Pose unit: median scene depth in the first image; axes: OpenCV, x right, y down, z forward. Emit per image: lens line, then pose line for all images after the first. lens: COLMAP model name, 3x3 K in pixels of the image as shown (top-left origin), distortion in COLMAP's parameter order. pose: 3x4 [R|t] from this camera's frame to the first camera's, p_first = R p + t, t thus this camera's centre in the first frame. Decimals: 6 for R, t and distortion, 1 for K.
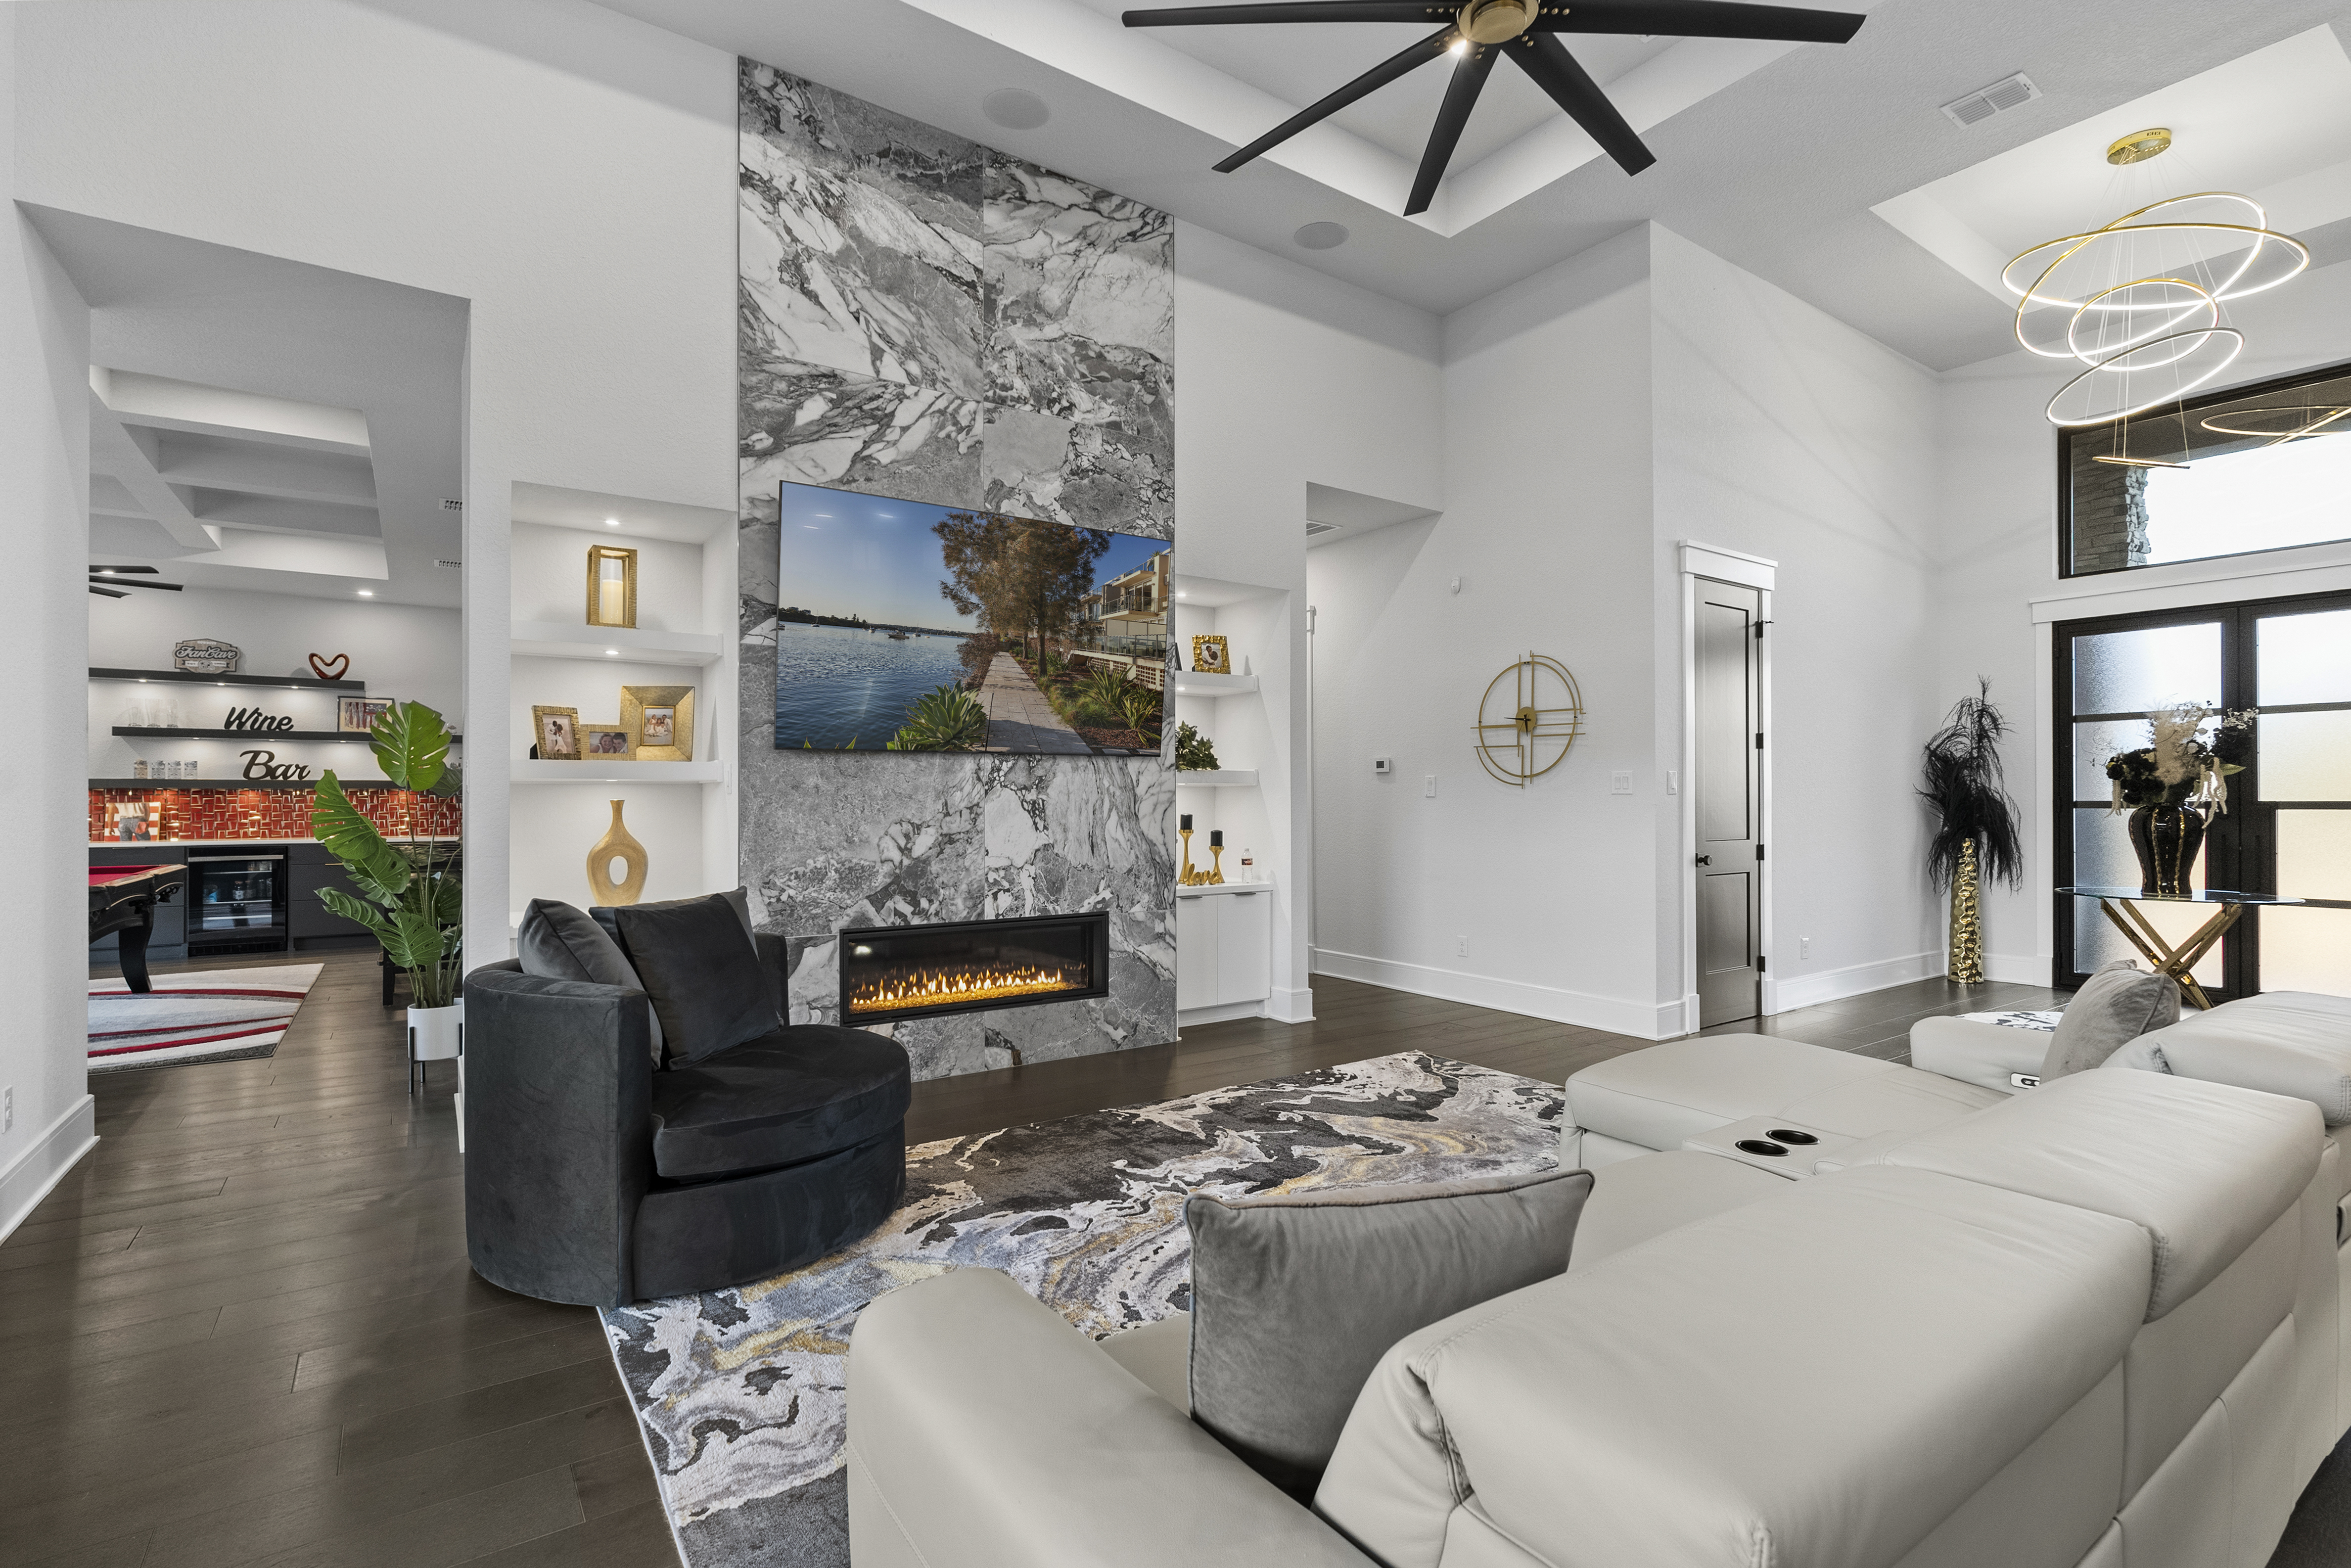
lens RADIAL K [[1095.0, 0, 1190.3], [0, 1095.0, 794.2], [0, 0, 1]] dist [-0.005662, 0.001705]
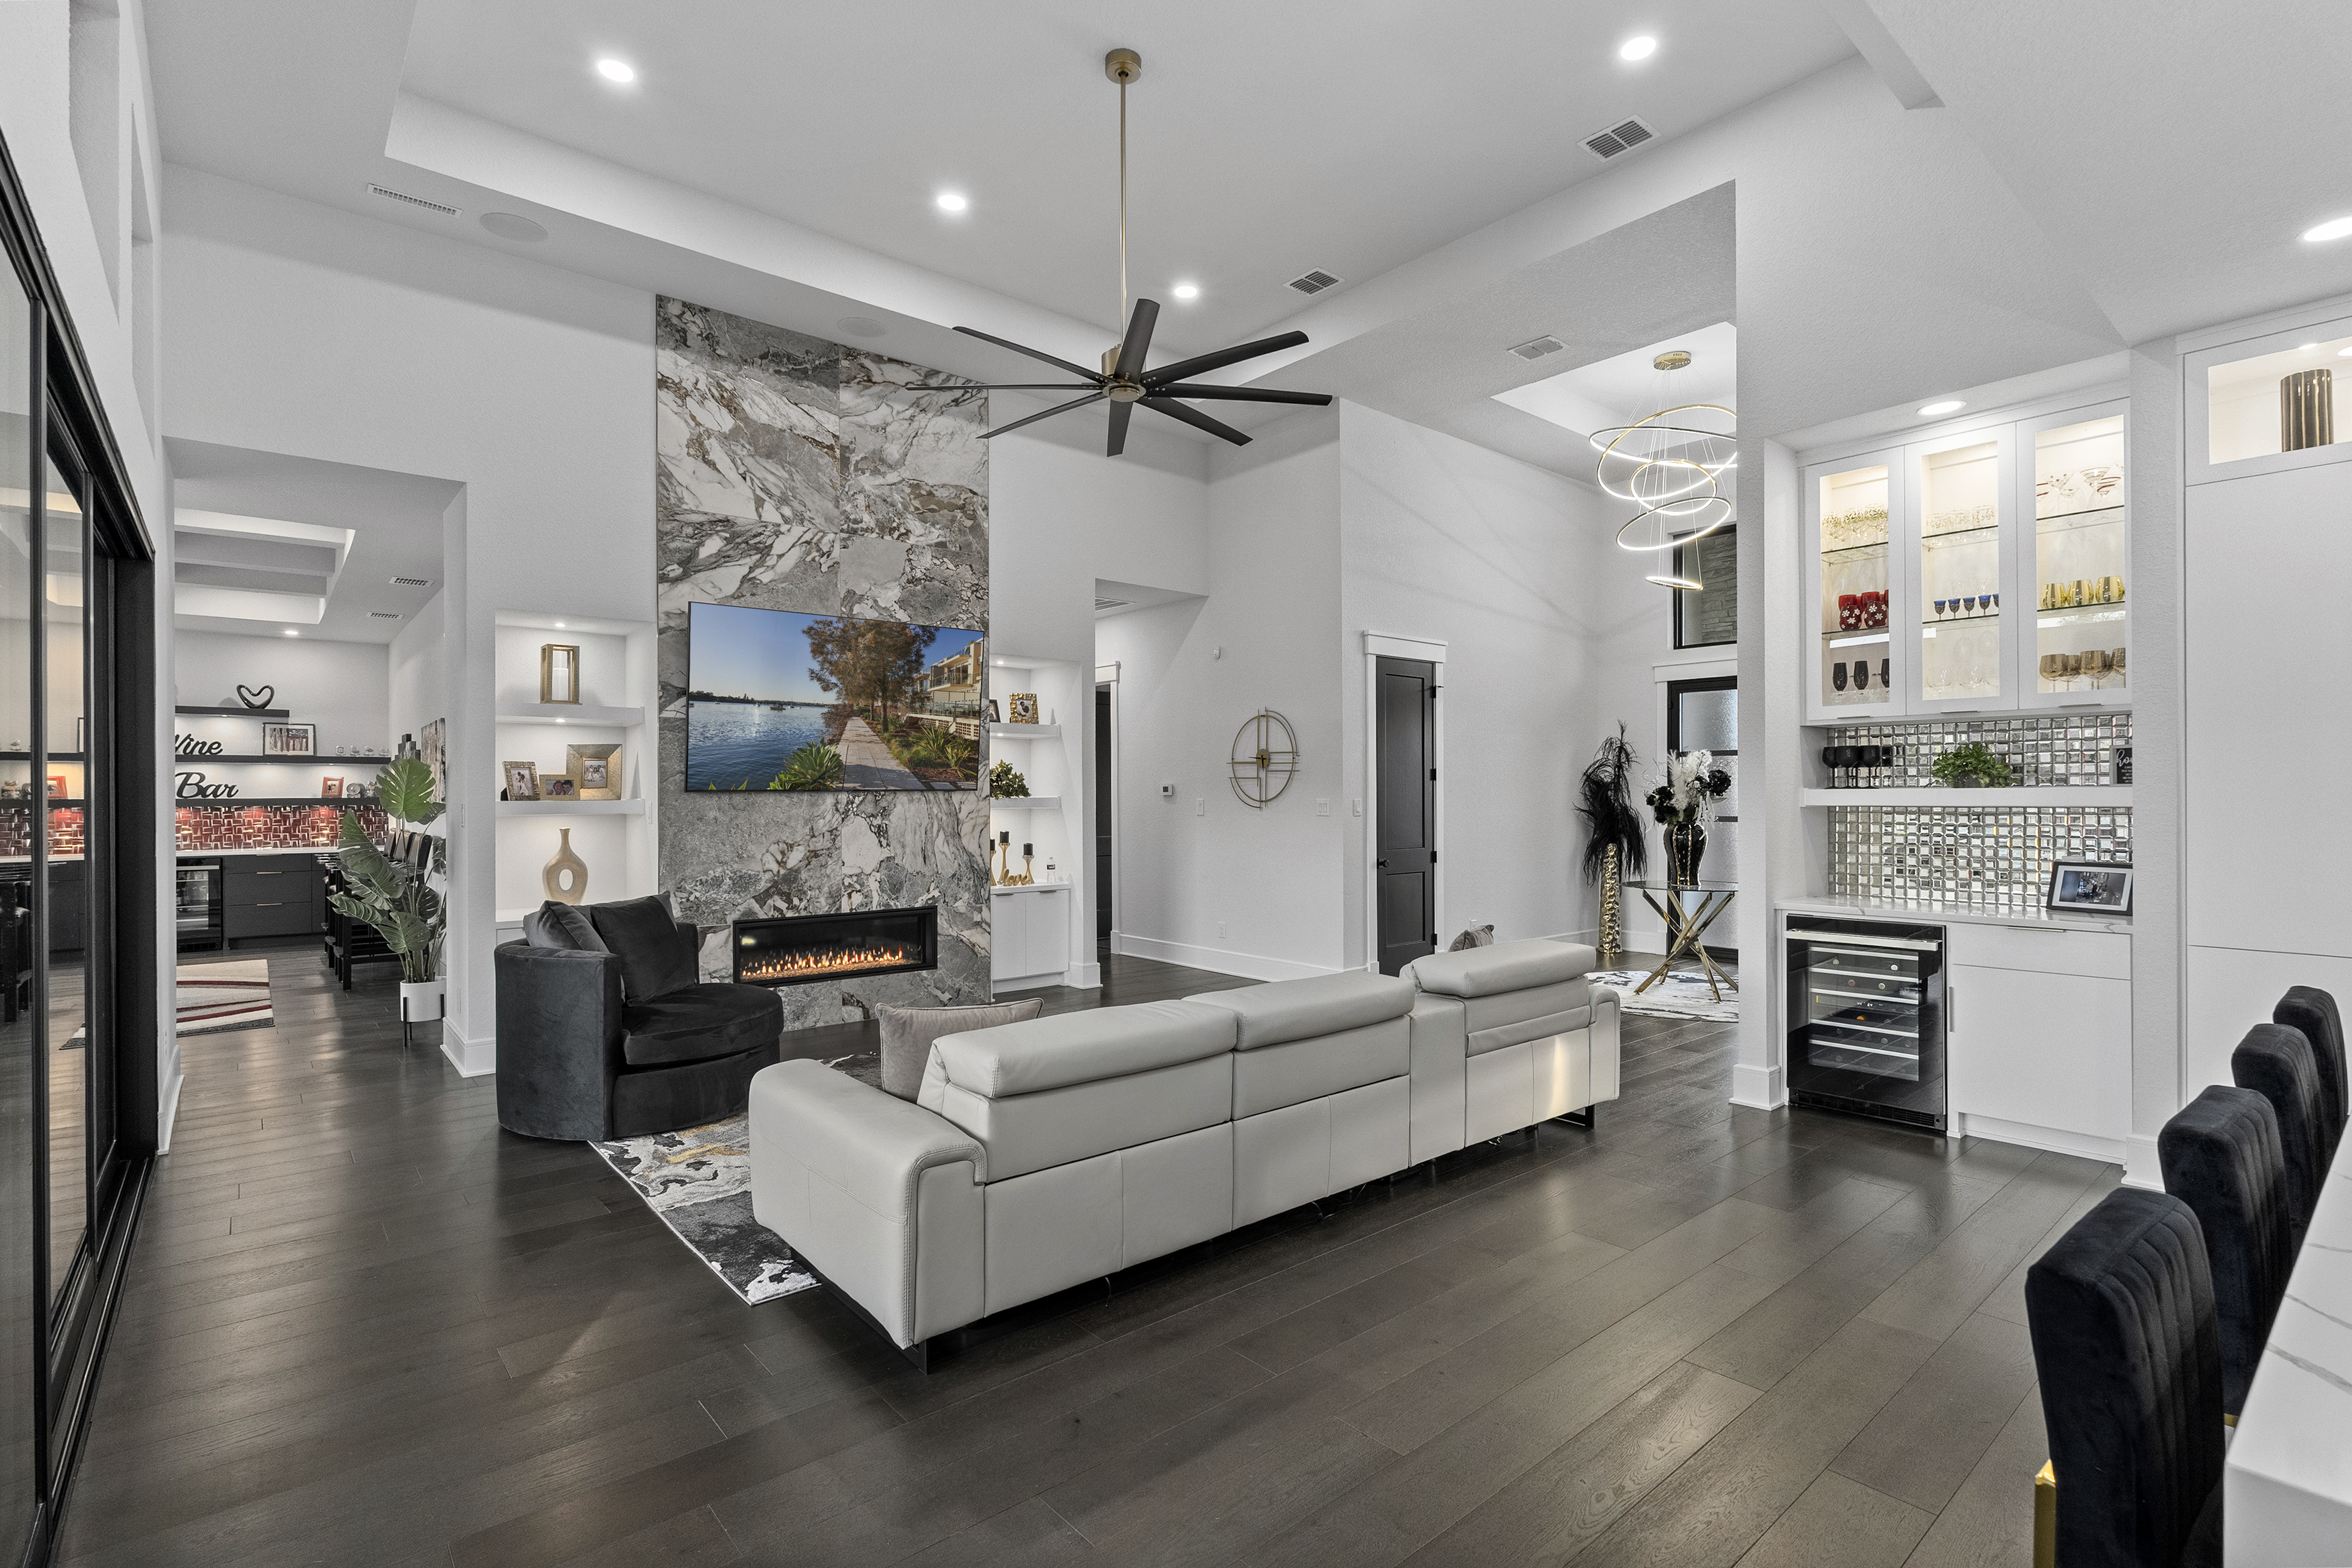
lens RADIAL K [[1095.5, 0, 1186.1], [0, 1095.5, 794.1], [0, 0, 1]] dist [-0.005662, 0.001705]
pose [[0.995705, -0.002119, 0.092560, 0.104868], [0.001812, 0.999993, 0.003400, -0.034373], [-0.092567, -0.003218, 0.995701, -0.368911]]
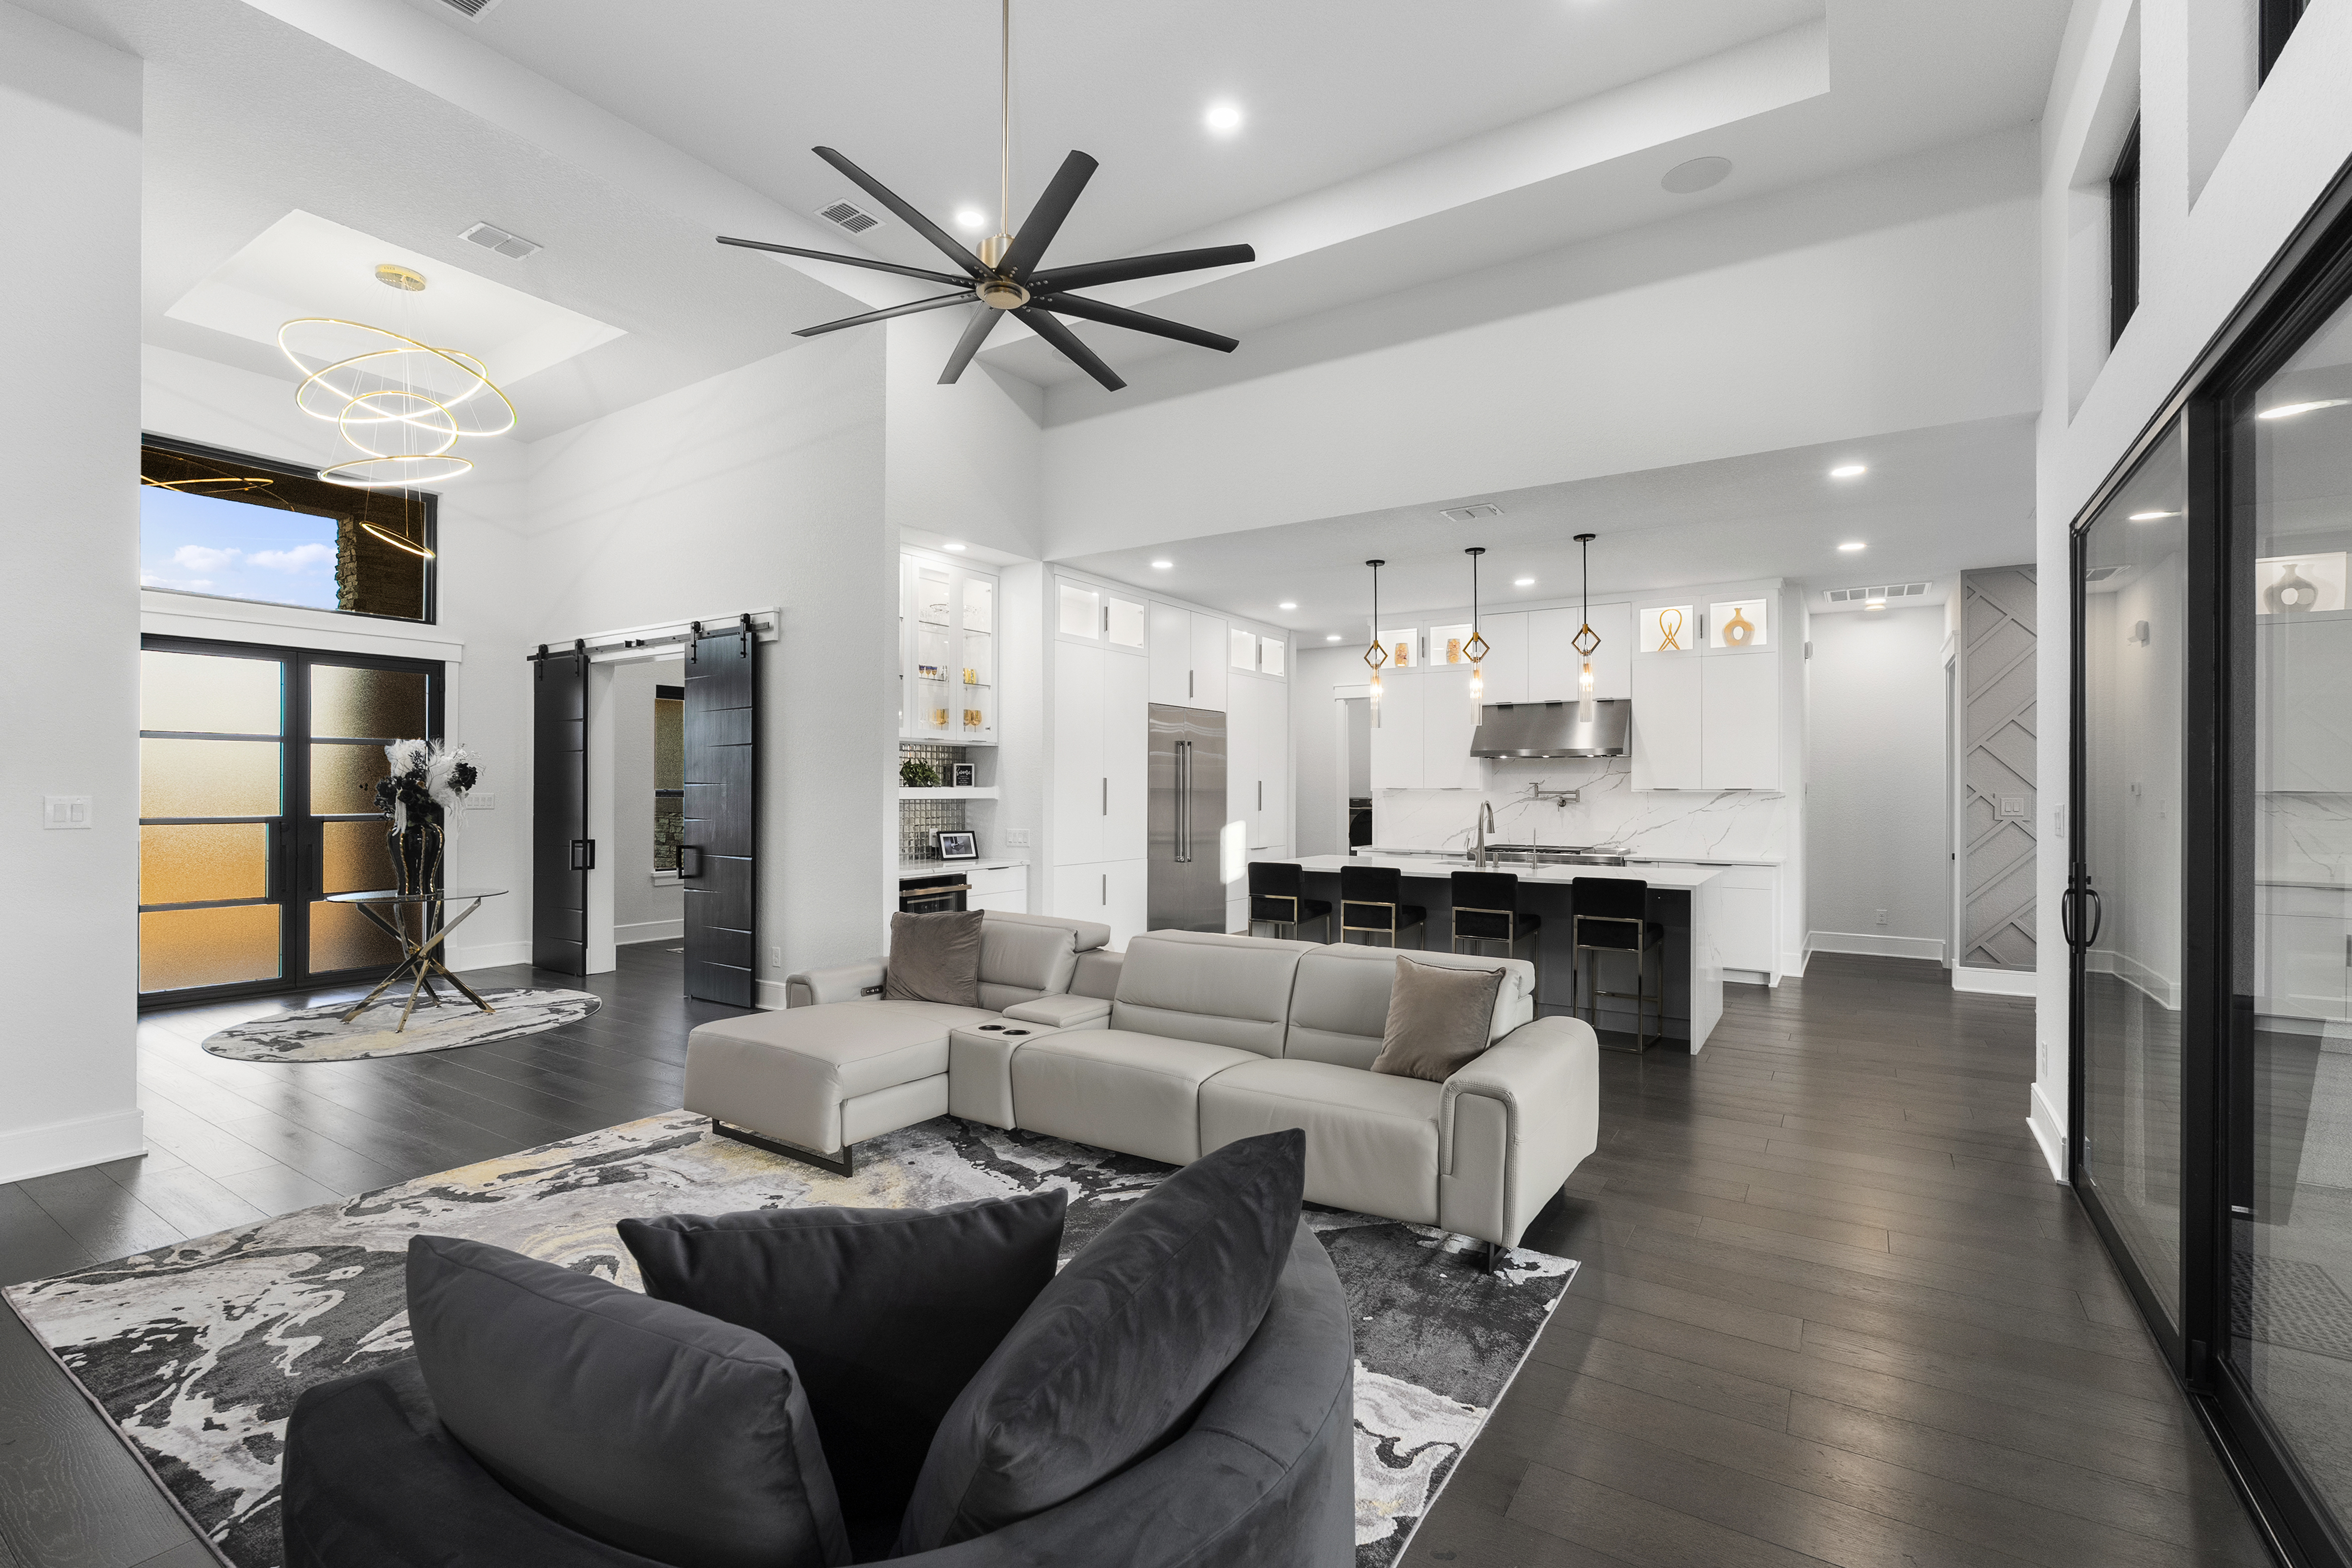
lens RADIAL K [[1053.0, 0, 1174.6], [0, 1053.0, 779.7], [0, 0, 1]] dist [-0.007193, 0.000110]
pose [[-0.363903, 0.009891, 0.931384, -0.522216], [-0.006785, 0.999889, -0.013270, -0.029013], [-0.931412, -0.011148, -0.363796, 0.623152]]
